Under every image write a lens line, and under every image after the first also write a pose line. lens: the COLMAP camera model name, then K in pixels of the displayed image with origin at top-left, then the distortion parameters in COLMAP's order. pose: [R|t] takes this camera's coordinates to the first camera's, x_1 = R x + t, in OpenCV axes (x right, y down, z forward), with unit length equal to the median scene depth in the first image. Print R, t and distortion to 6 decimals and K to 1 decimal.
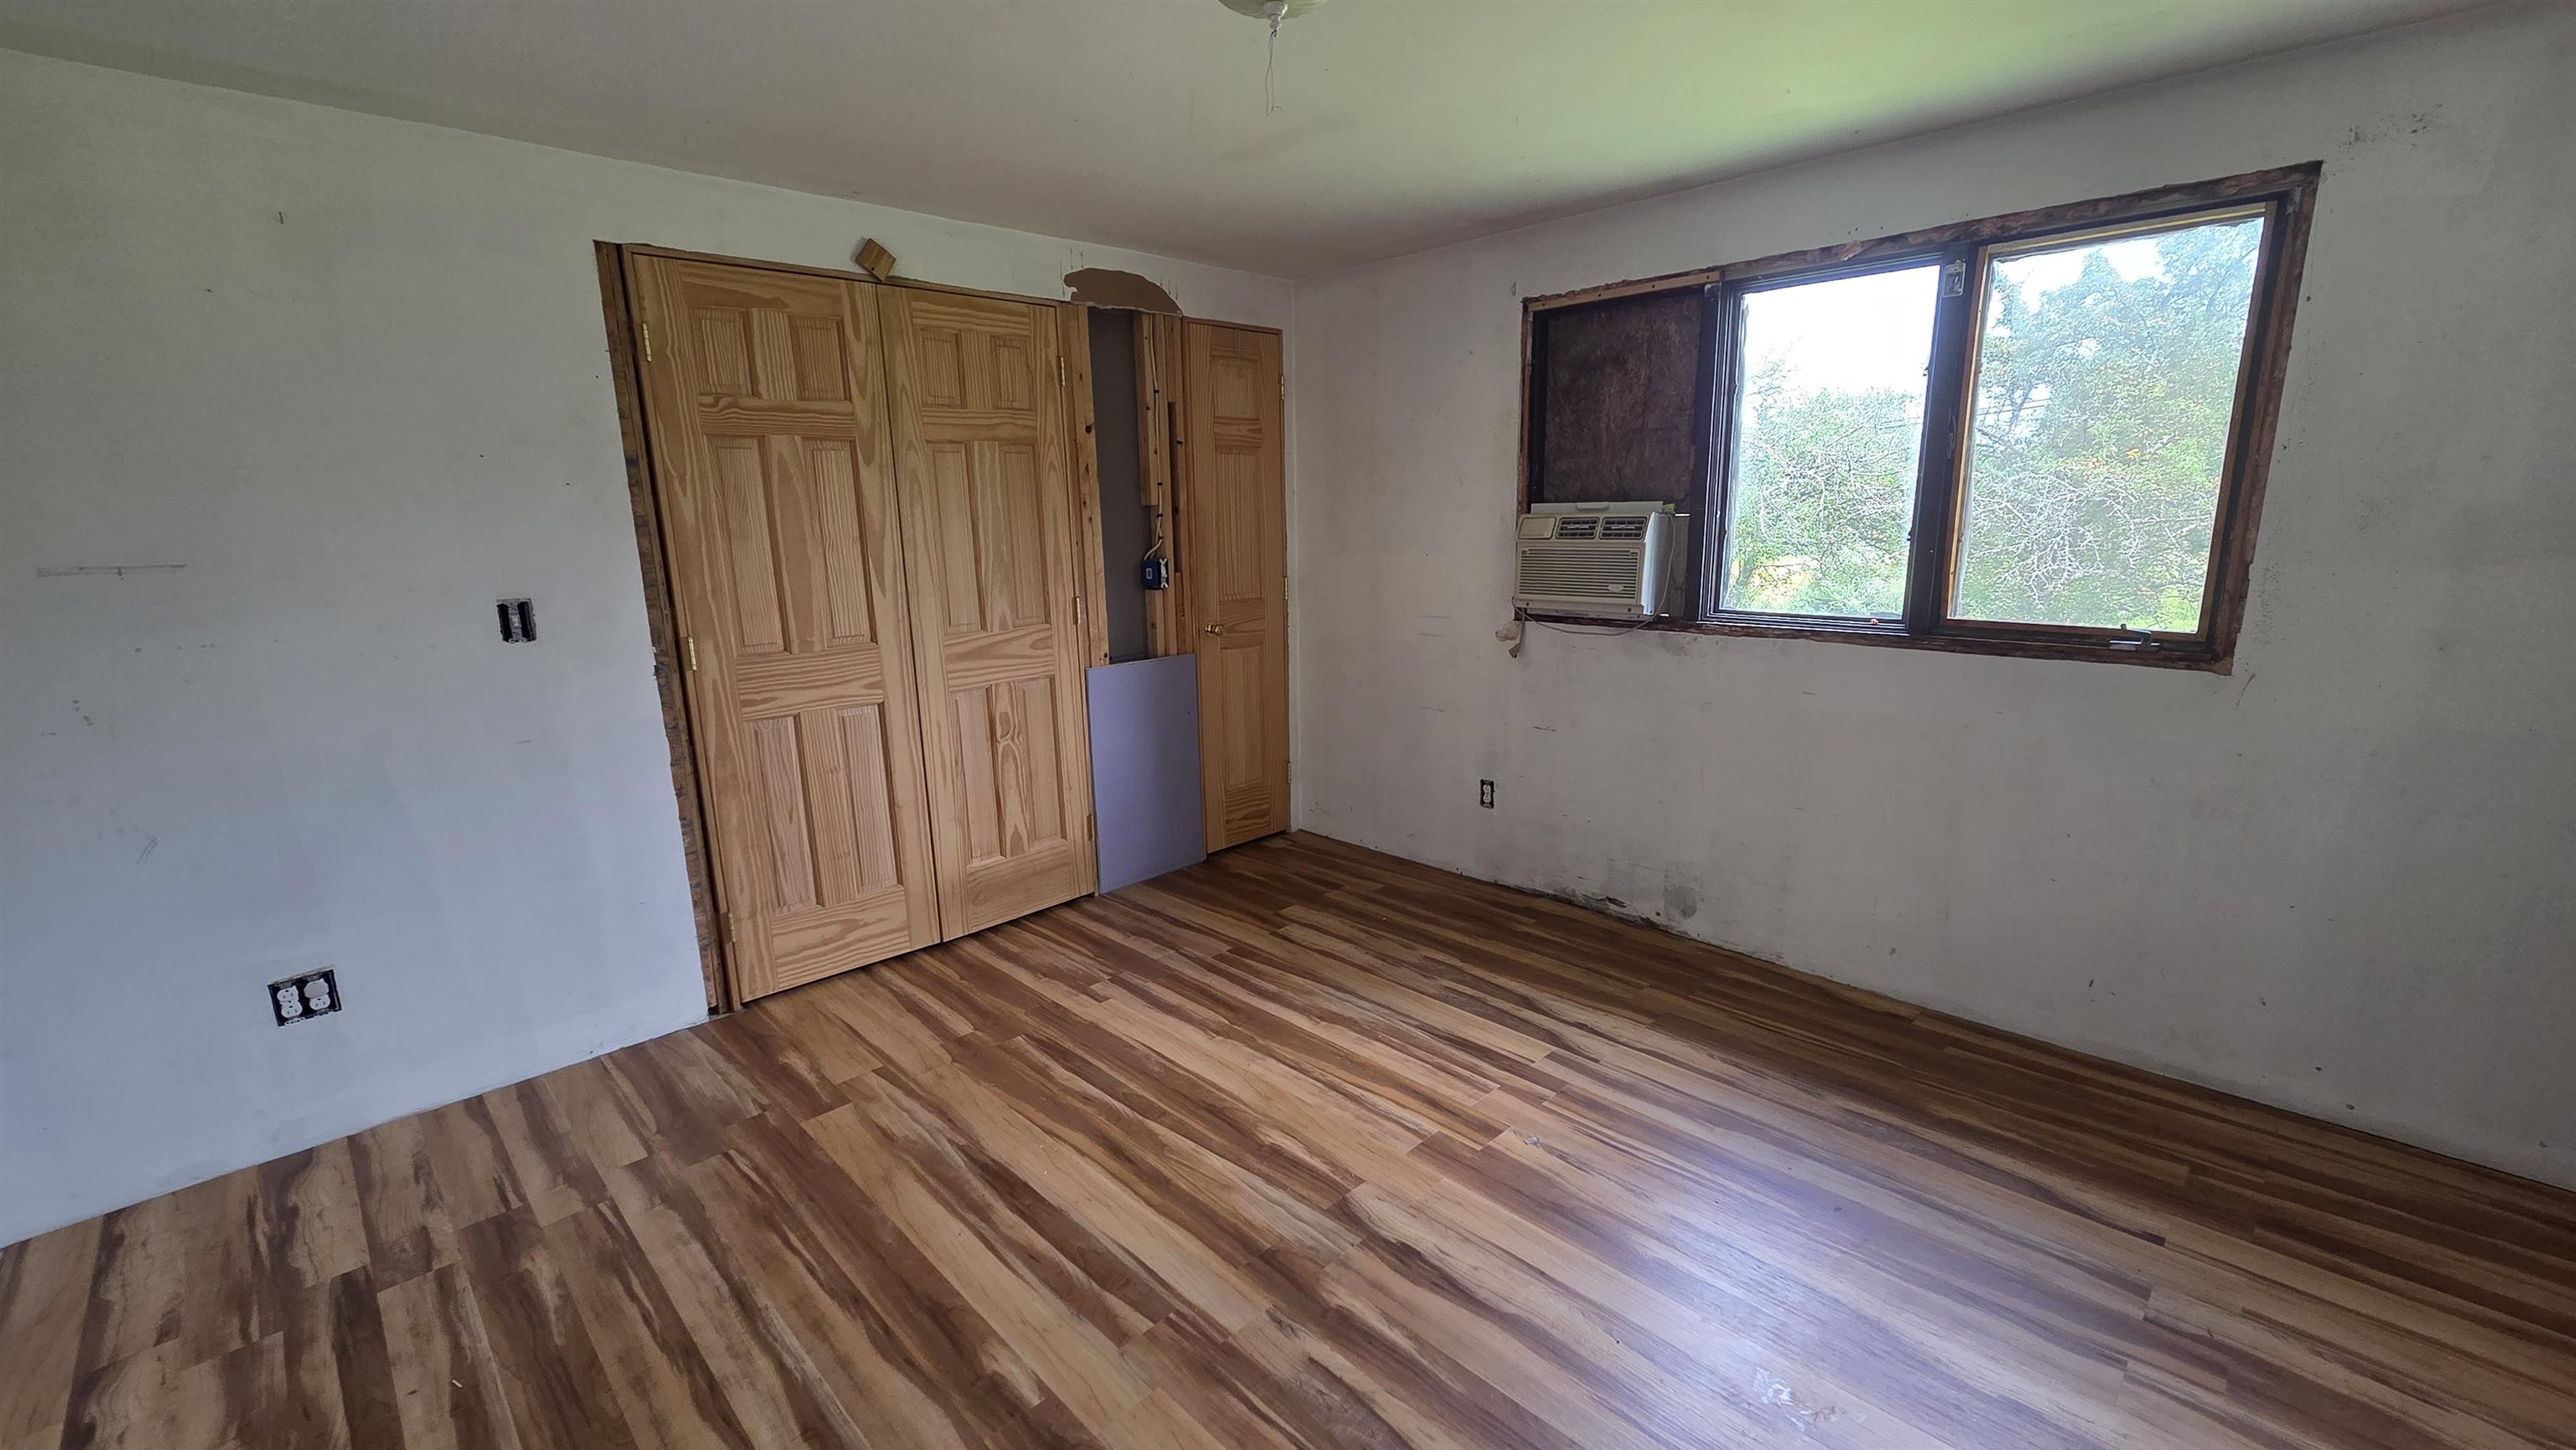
lens RADIAL K [[1050.5, 0, 1289.2], [0, 1050.5, 727.9], [0, 0, 1]] dist [0.003502, 0.000192]
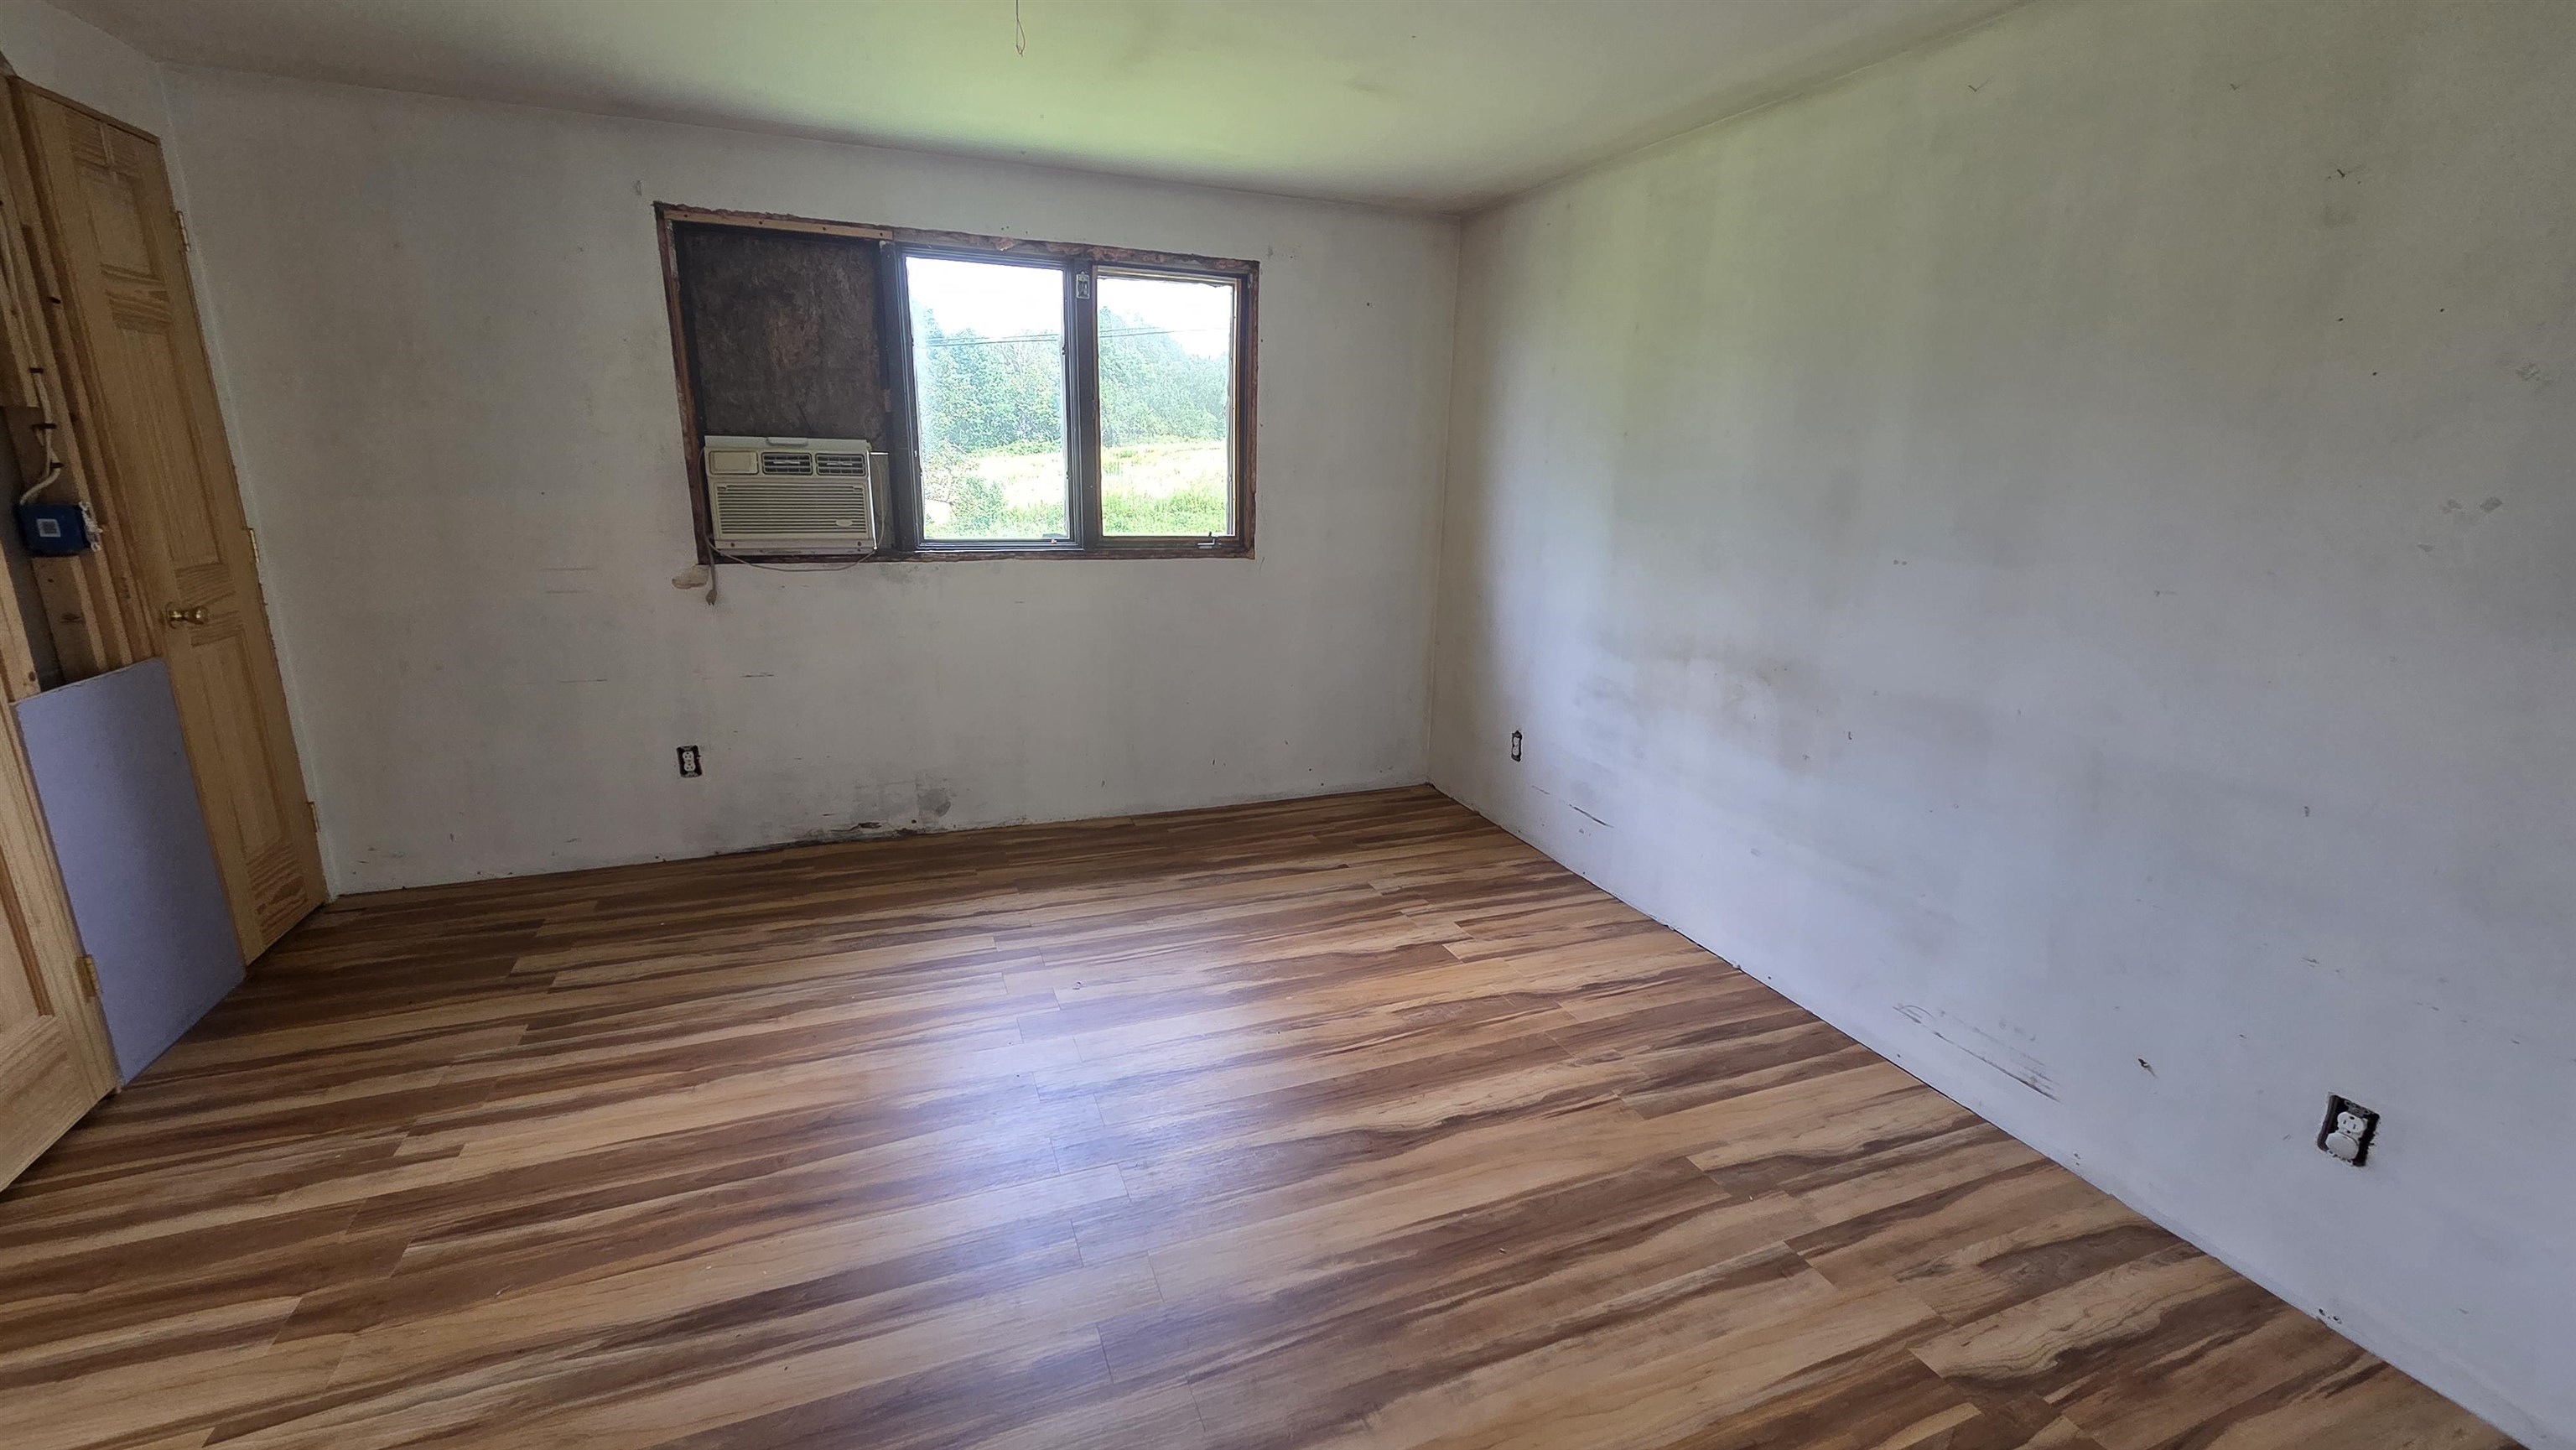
lens RADIAL K [[1050.5, 0, 1290.7], [0, 1050.5, 720.2], [0, 0, 1]] dist [0.003502, 0.000192]
pose [[0.394927, -0.199905, 0.896700, -0.482283], [0.159458, 0.976141, 0.147386, -0.026130], [-0.904769, 0.084779, 0.417380, 0.186982]]
